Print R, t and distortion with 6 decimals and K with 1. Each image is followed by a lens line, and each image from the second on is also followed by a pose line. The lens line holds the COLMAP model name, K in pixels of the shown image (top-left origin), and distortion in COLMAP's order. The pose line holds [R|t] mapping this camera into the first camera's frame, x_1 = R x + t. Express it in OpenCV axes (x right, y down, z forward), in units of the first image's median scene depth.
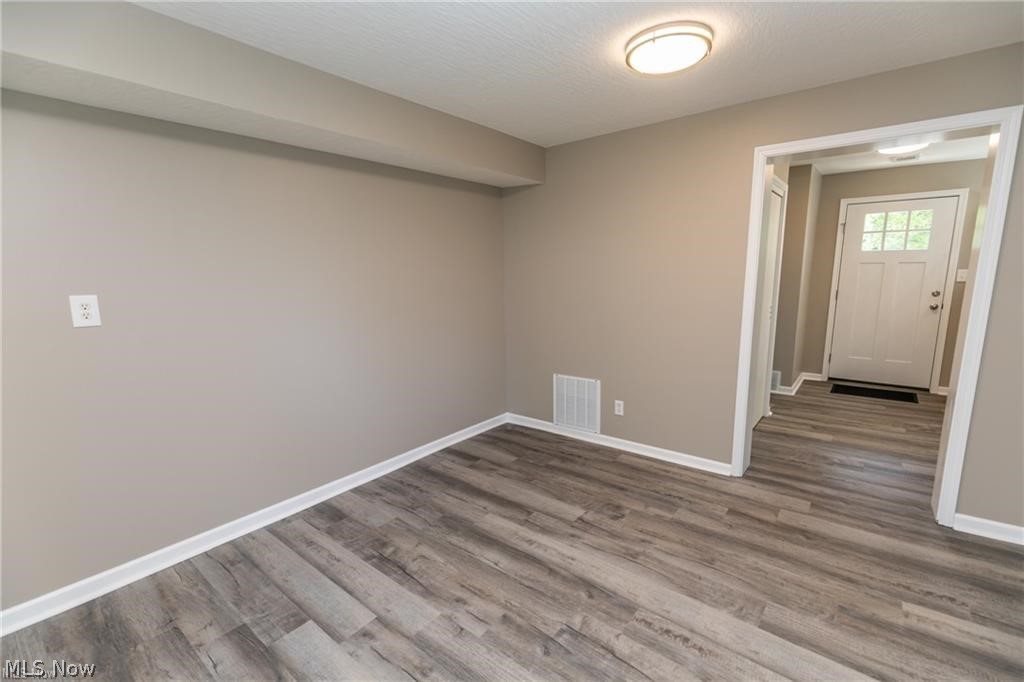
lens RADIAL K [[456.0, 0, 509.2], [0, 456.0, 348.4], [0, 0, 1]] dist [0.000630, 0.000028]
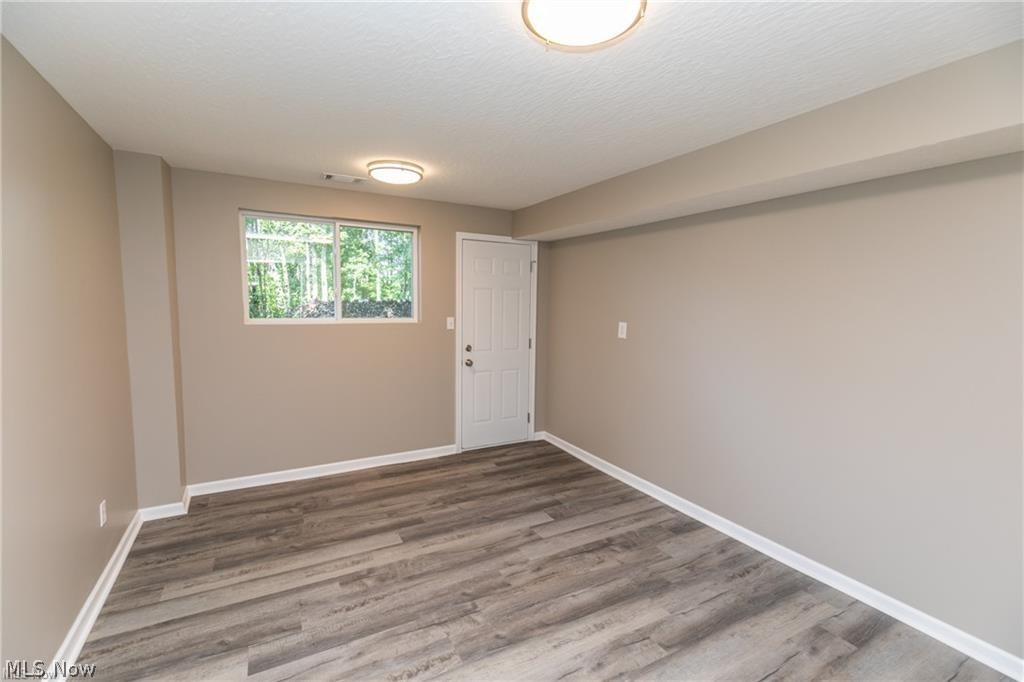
lens RADIAL K [[456.0, 0, 507.1], [0, 456.0, 343.6], [0, 0, 1]] dist [0.000630, 0.000028]
pose [[-0.380690, 0.097832, -0.919513, 0.836982], [-0.172059, 0.969528, 0.174388, -0.217187], [0.908554, 0.224598, -0.352257, 0.988647]]
